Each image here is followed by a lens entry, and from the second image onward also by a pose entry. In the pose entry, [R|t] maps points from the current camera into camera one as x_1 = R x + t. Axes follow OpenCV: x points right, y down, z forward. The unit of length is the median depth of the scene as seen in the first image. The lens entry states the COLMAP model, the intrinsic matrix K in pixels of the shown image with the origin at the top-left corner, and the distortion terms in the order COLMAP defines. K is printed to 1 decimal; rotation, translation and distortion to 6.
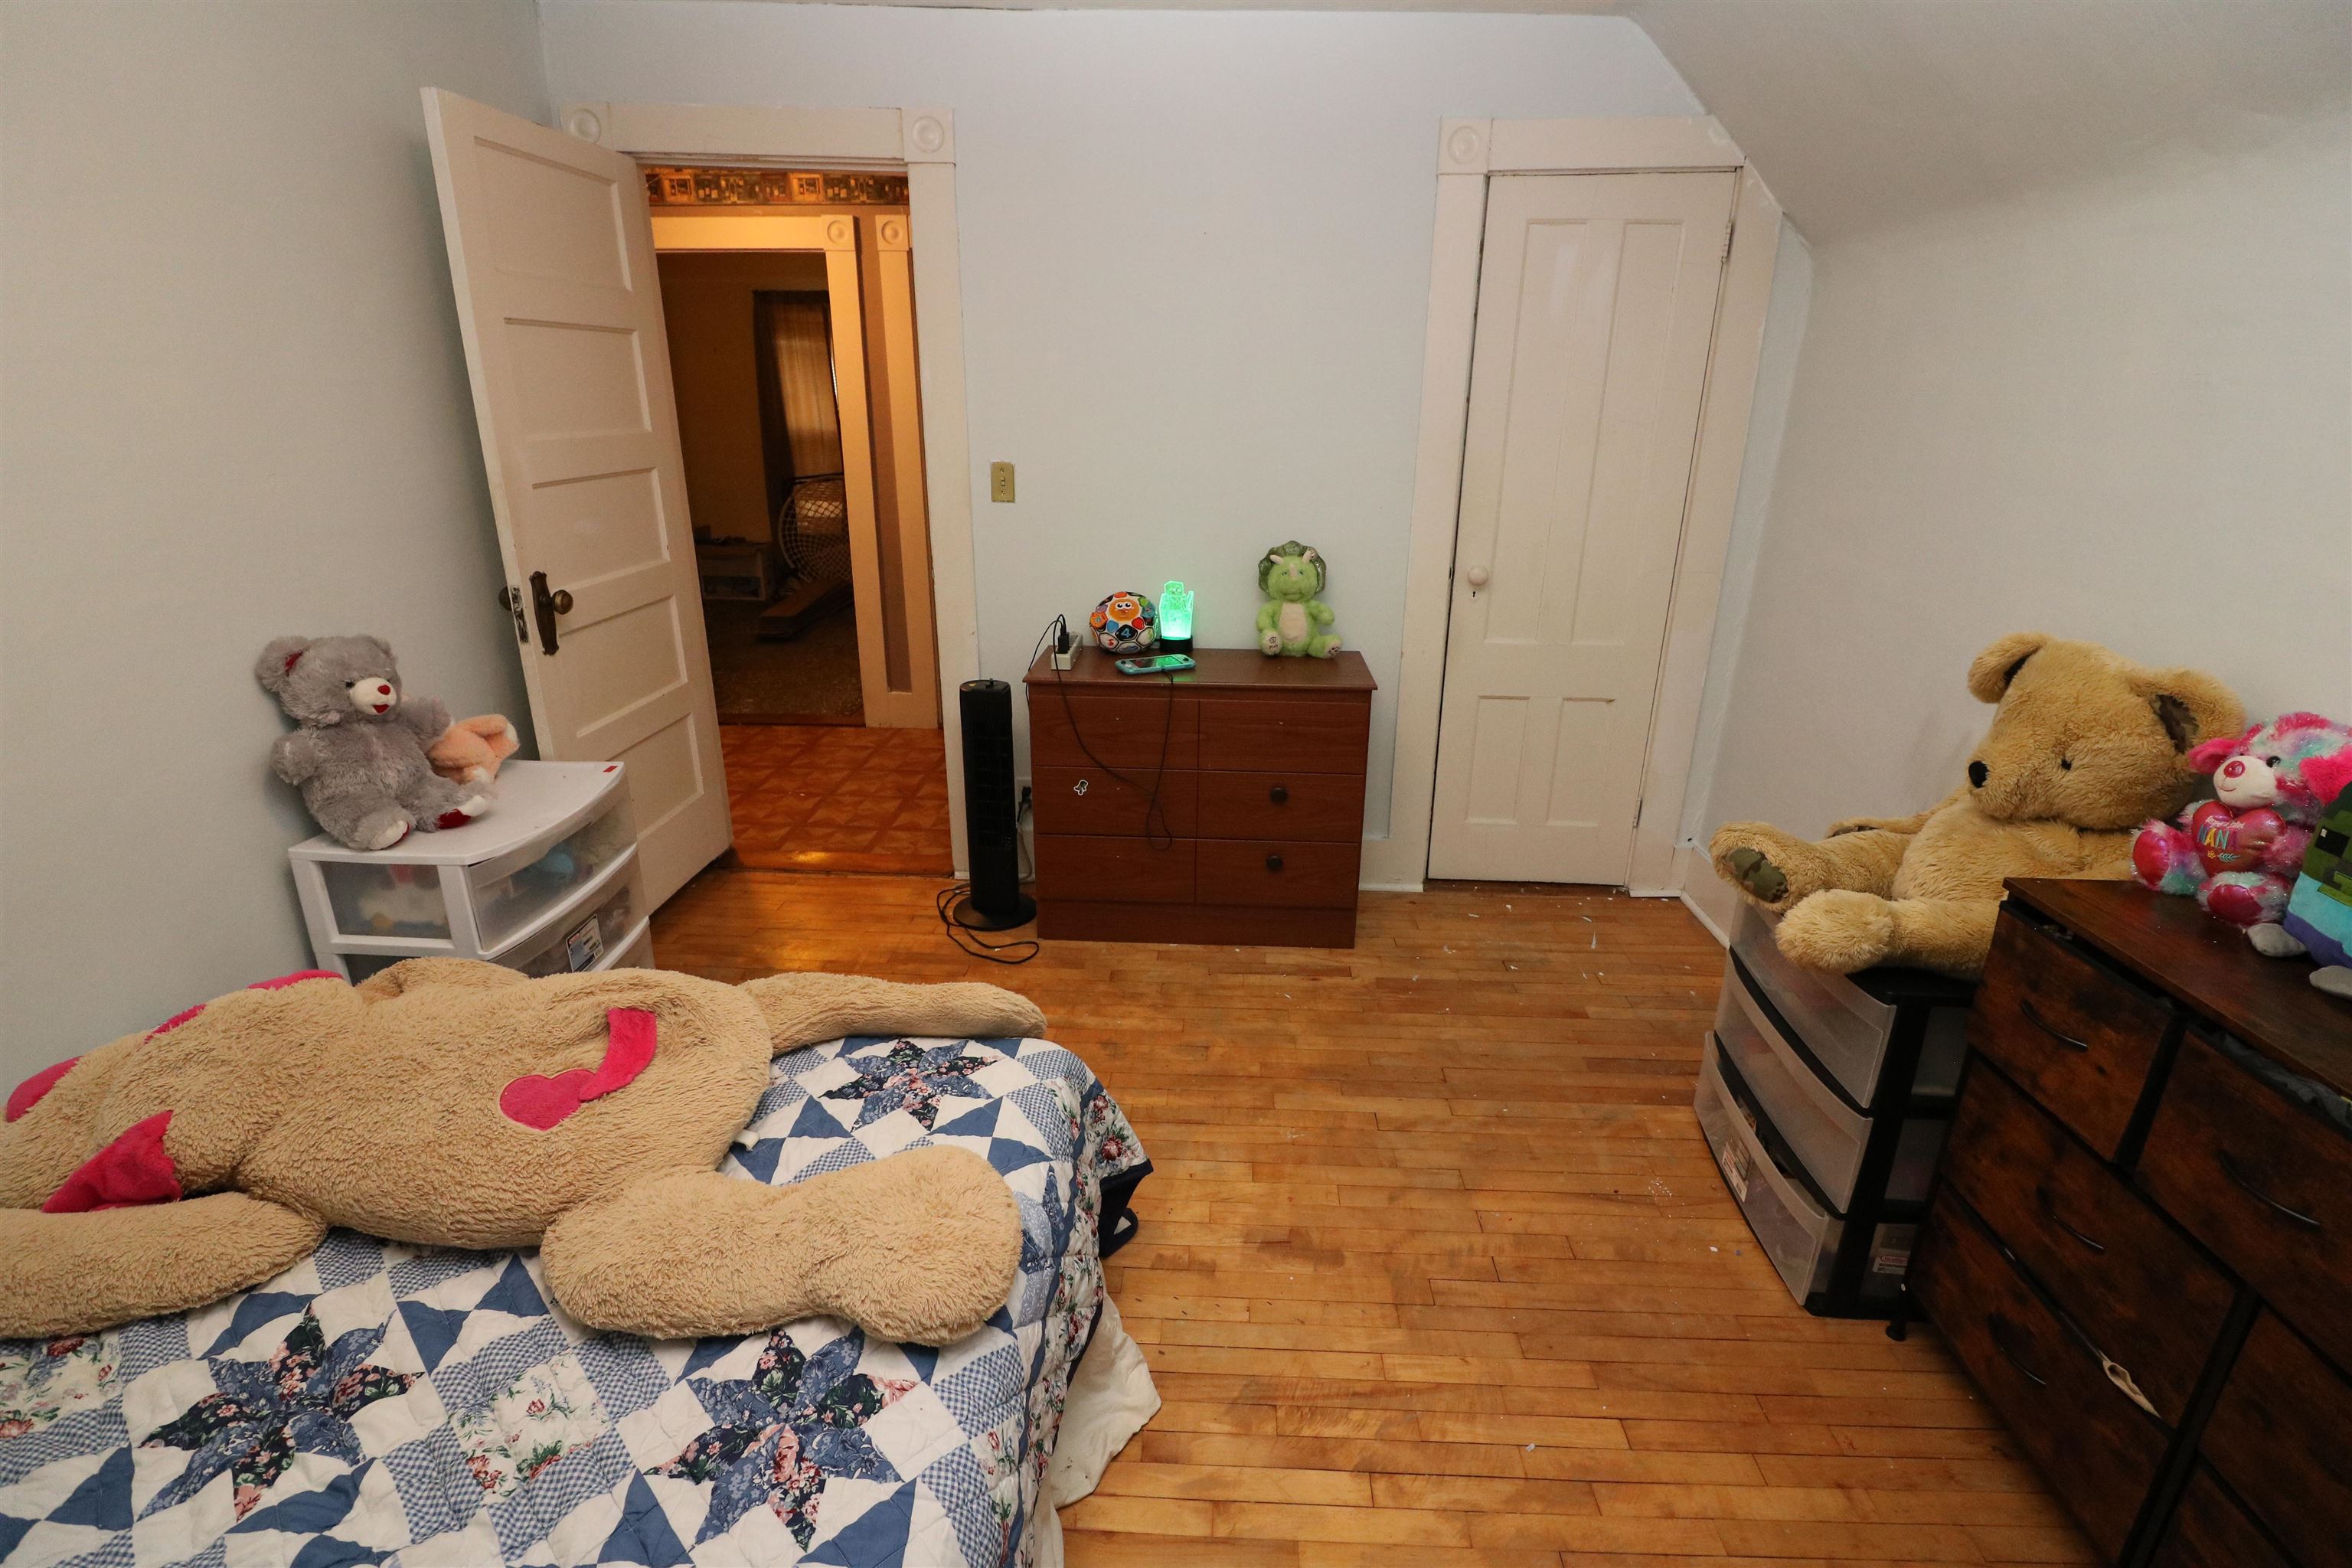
lens RADIAL K [[1101.0, 0, 1176.0], [0, 1101.0, 784.0], [0, 0, 1]] dist [0.001145, -0.000088]
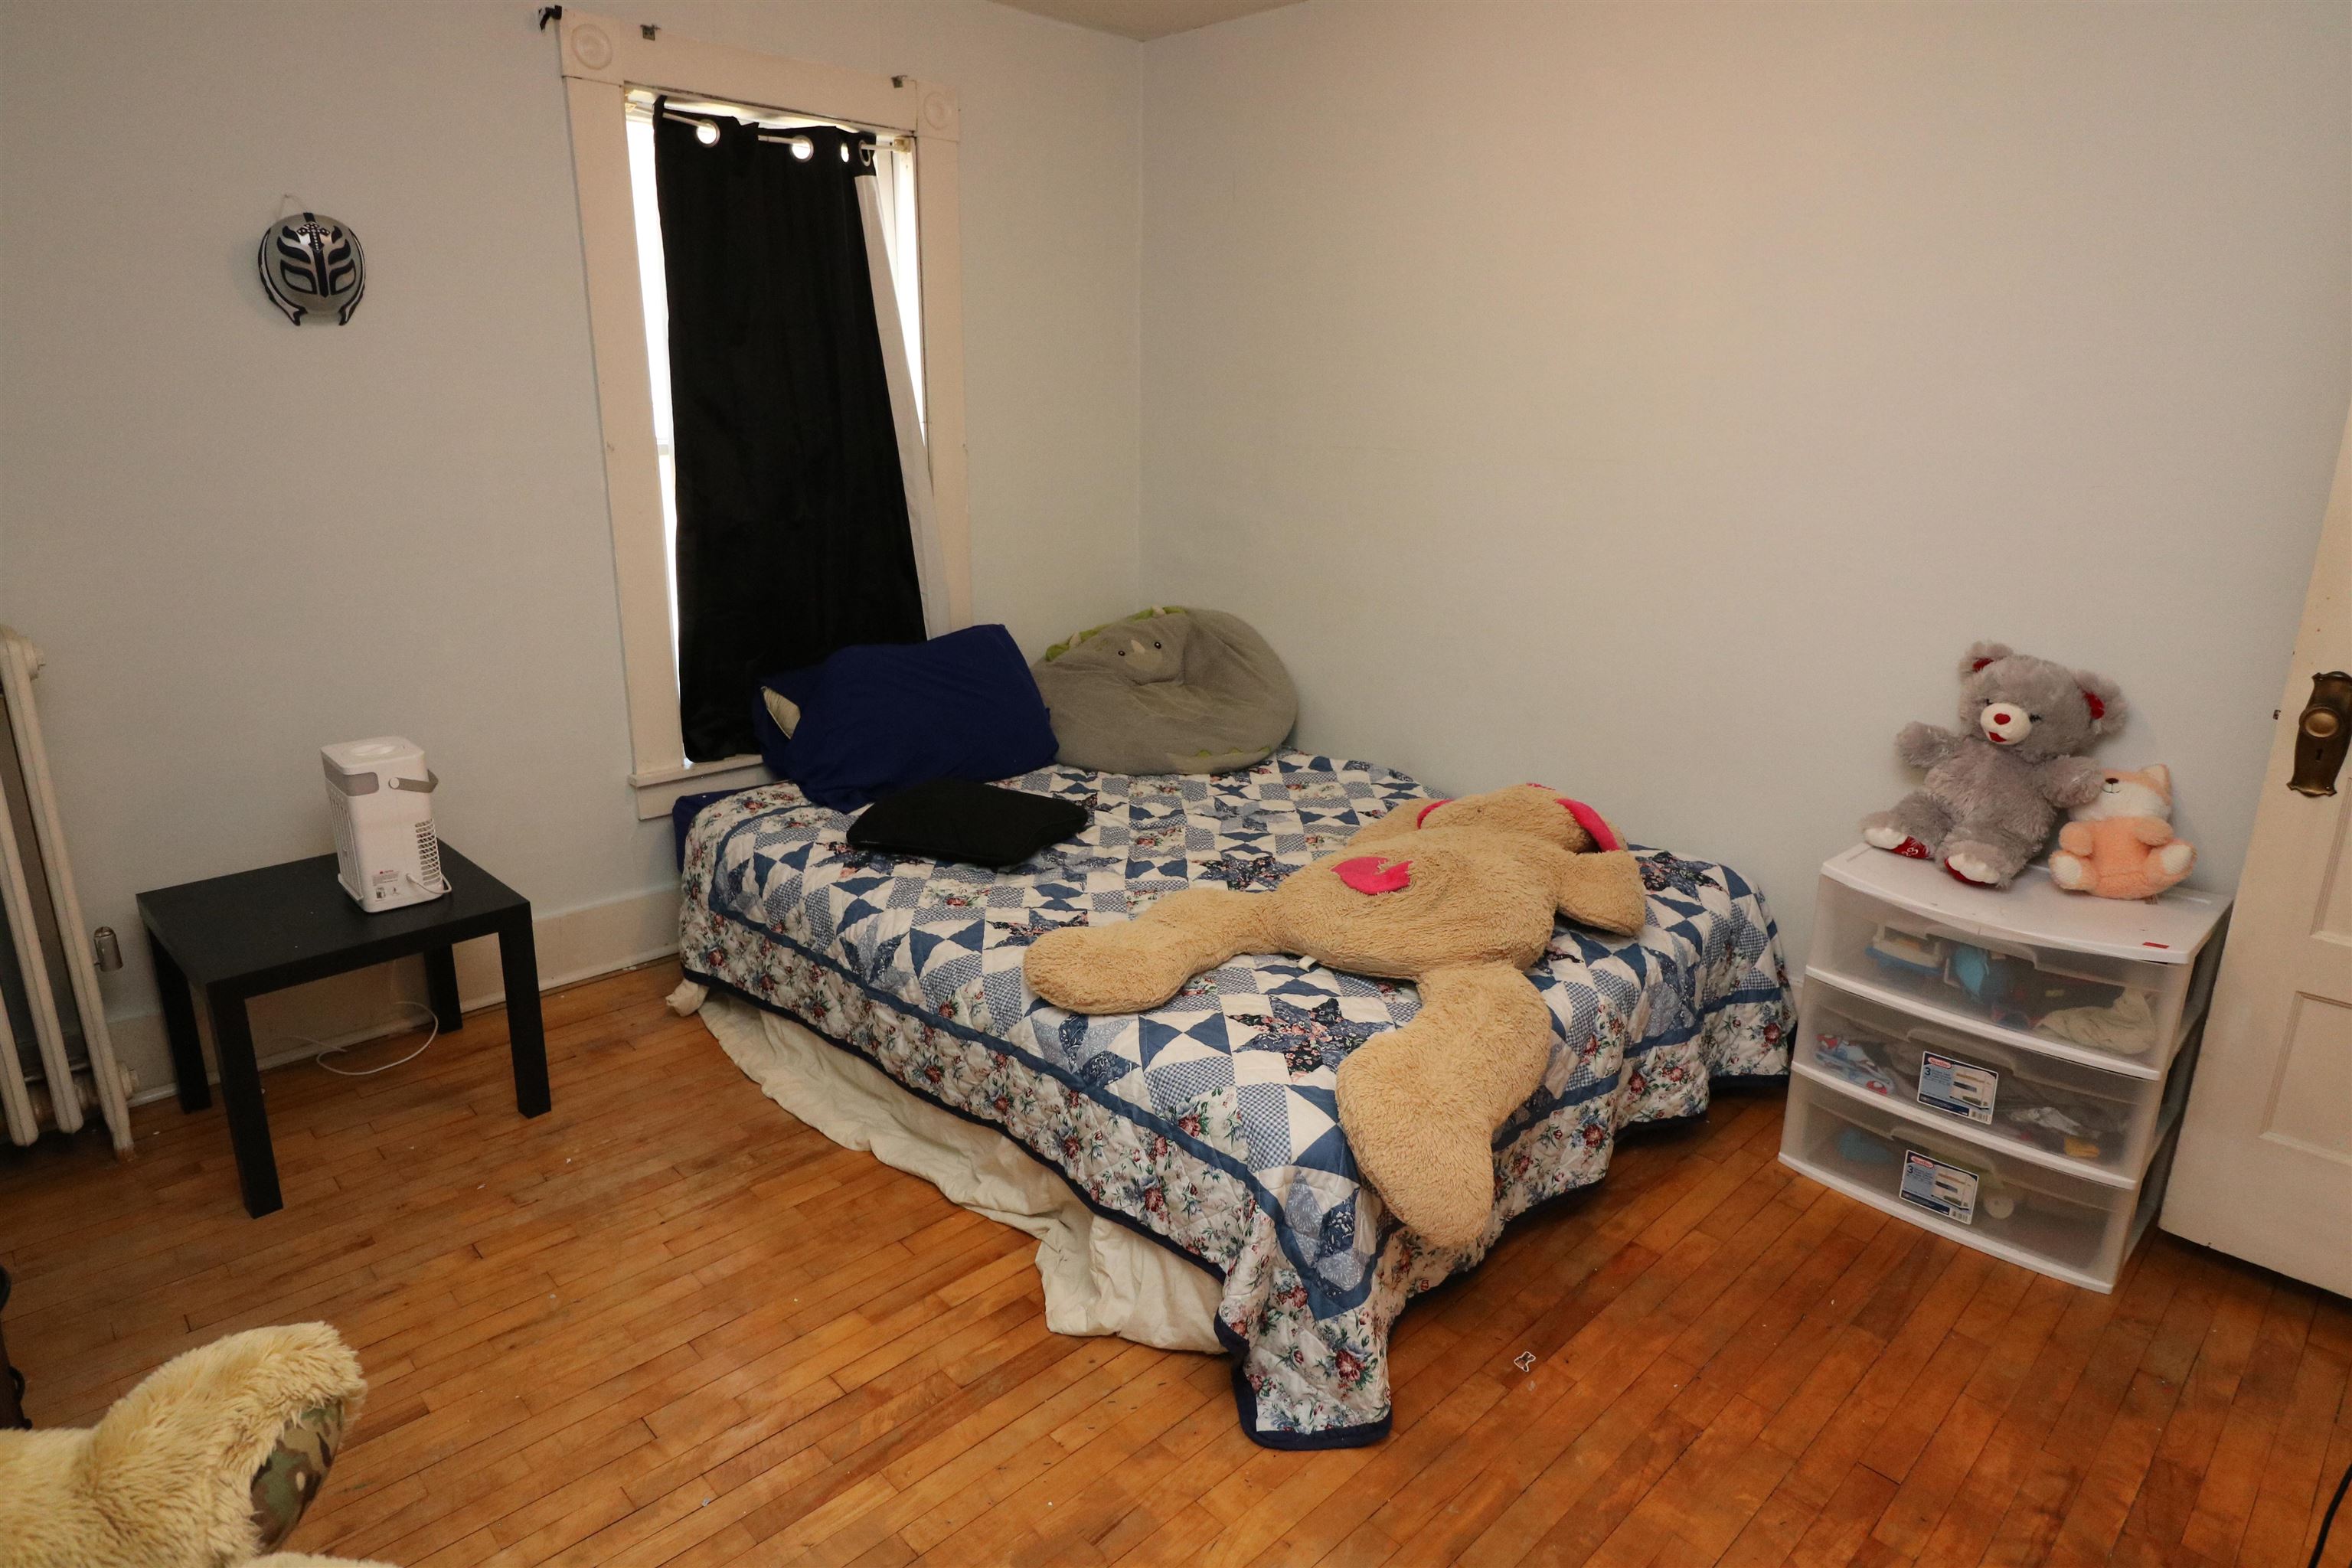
lens RADIAL K [[1346.4, 0, 1176.0], [0, 1346.4, 784.0], [0, 0, 1]] dist [0.001712, 0.000055]
pose [[-0.682399, 0.188867, -0.706159, 0.687549], [-0.269146, 0.833258, 0.482951, -0.496852], [0.679626, 0.519625, -0.517781, 1.444109]]
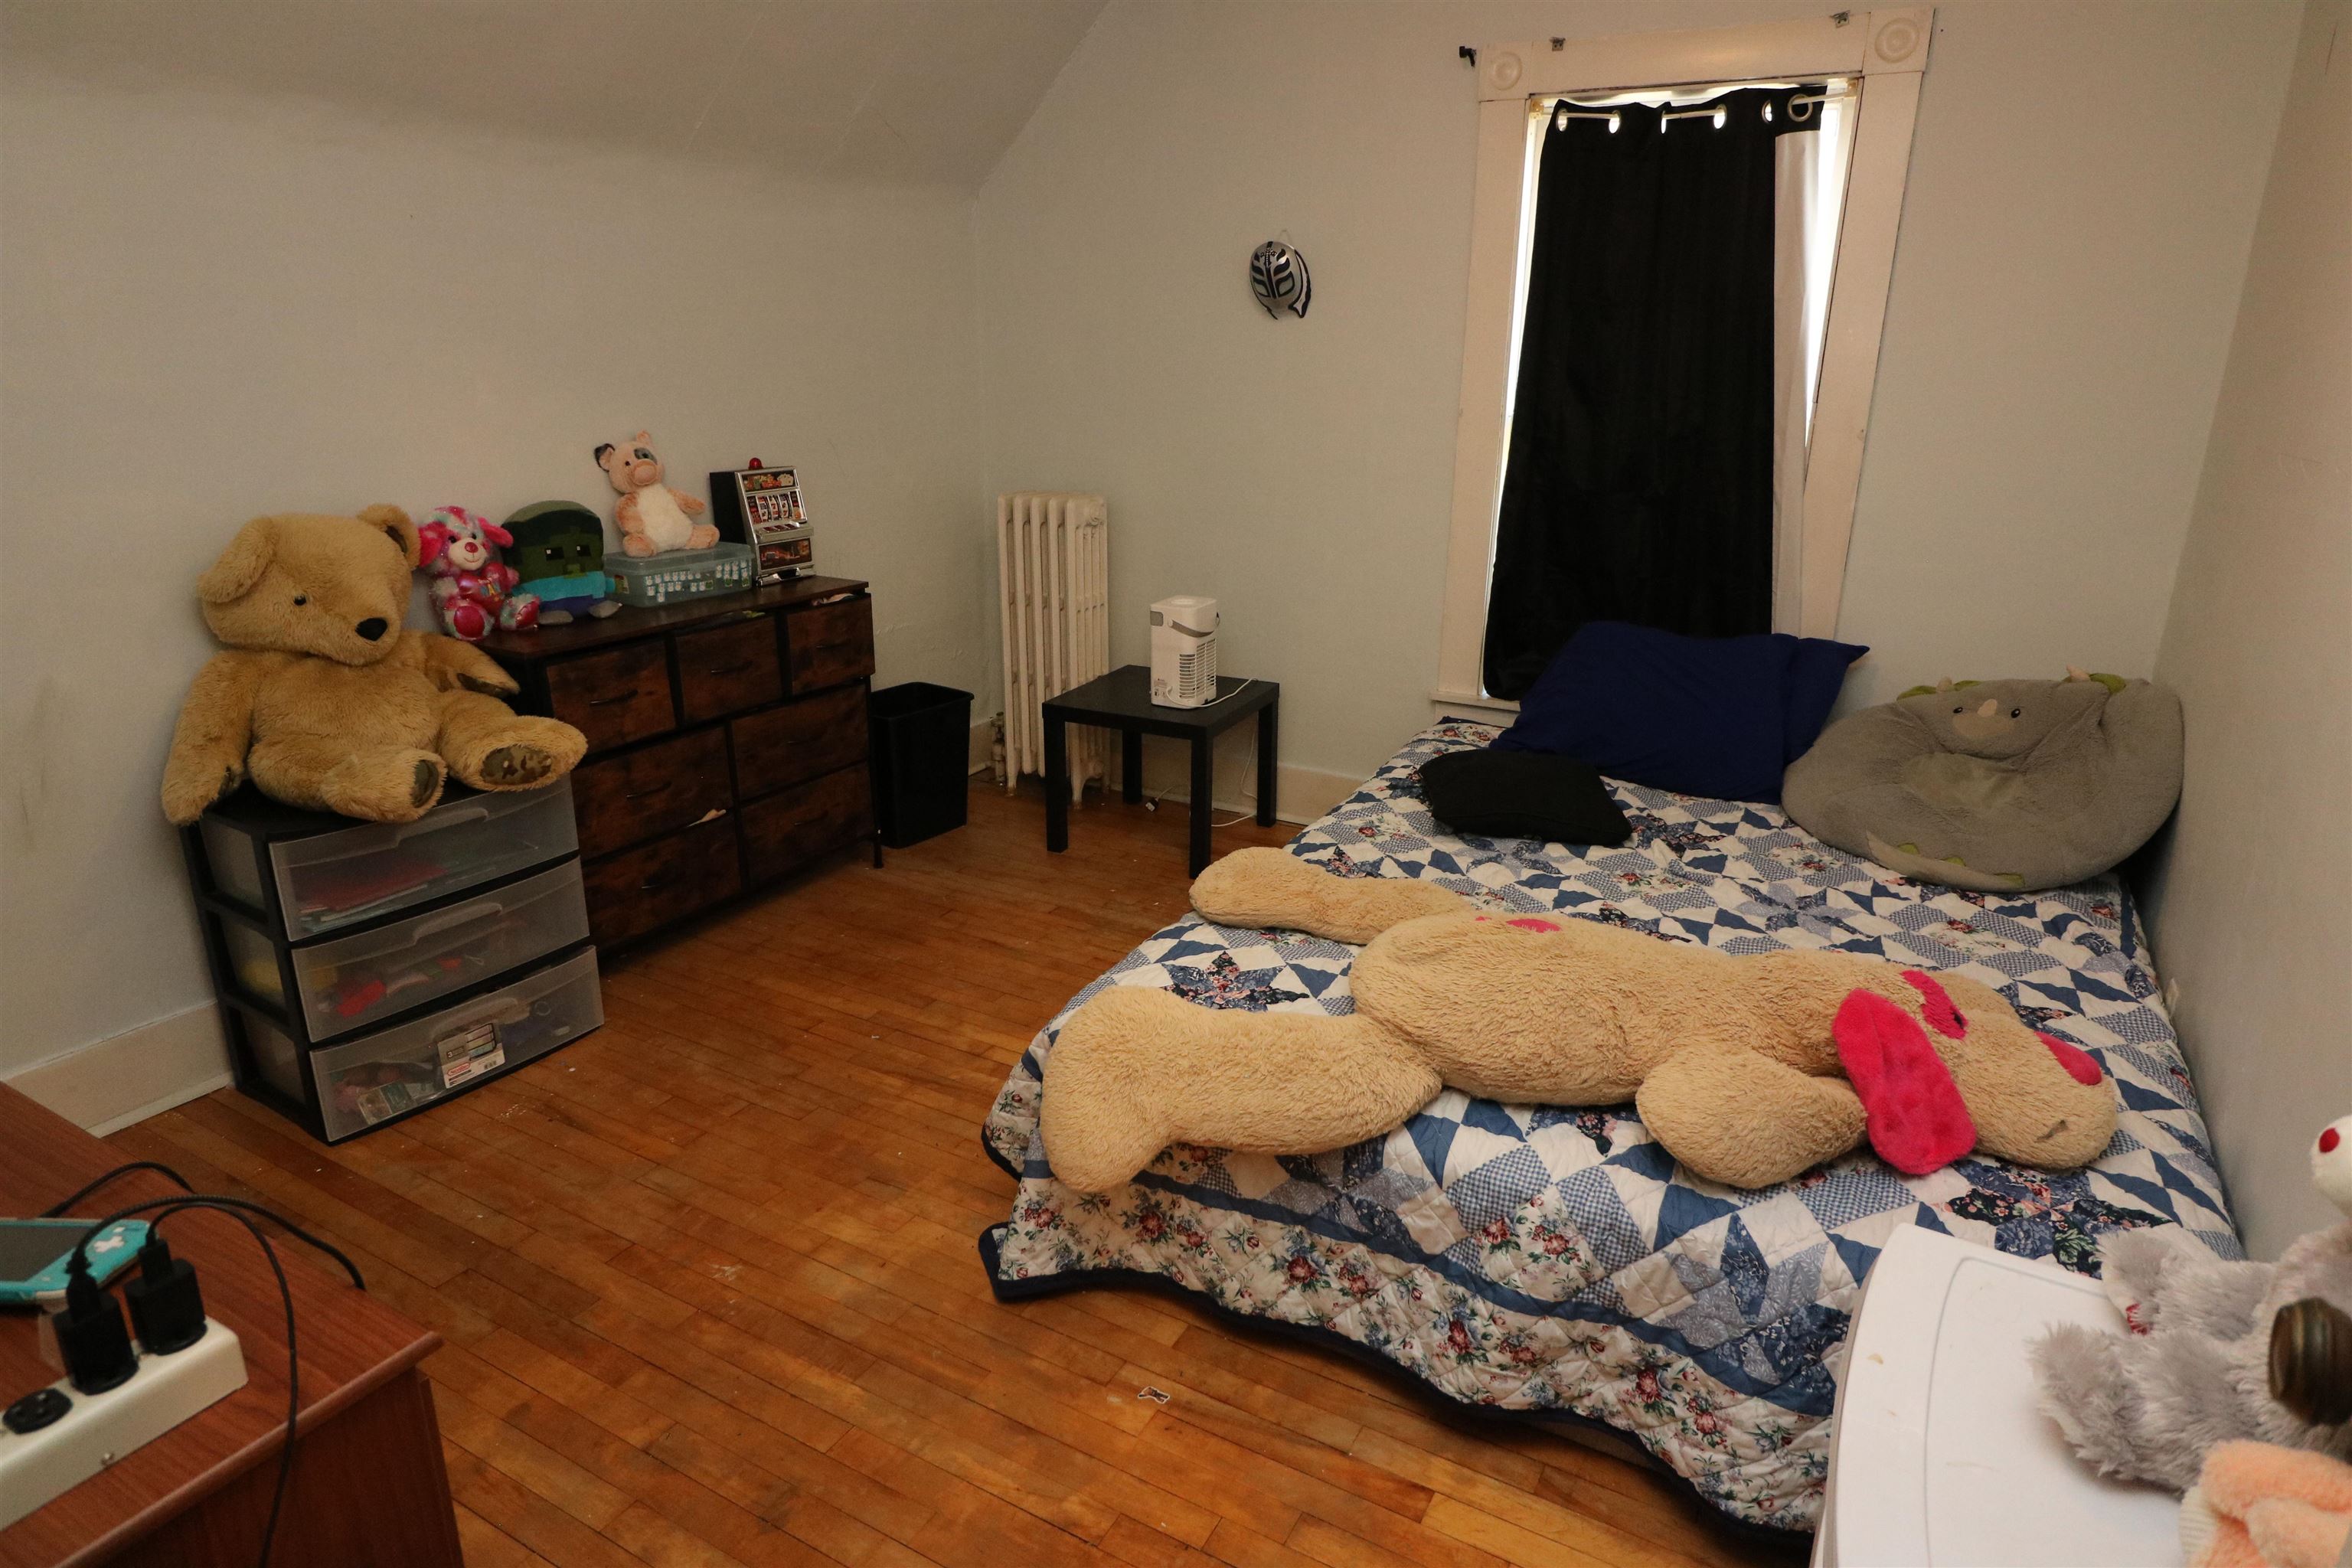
lens RADIAL K [[1346.4, 0, 1176.0], [0, 1346.4, 784.0], [0, 0, 1]] dist [0.001712, 0.000055]
pose [[-0.893189, -0.155429, 0.421965, -0.700888], [0.133121, 0.804913, 0.578268, -0.618963], [-0.429525, 0.572675, -0.698249, 1.784870]]
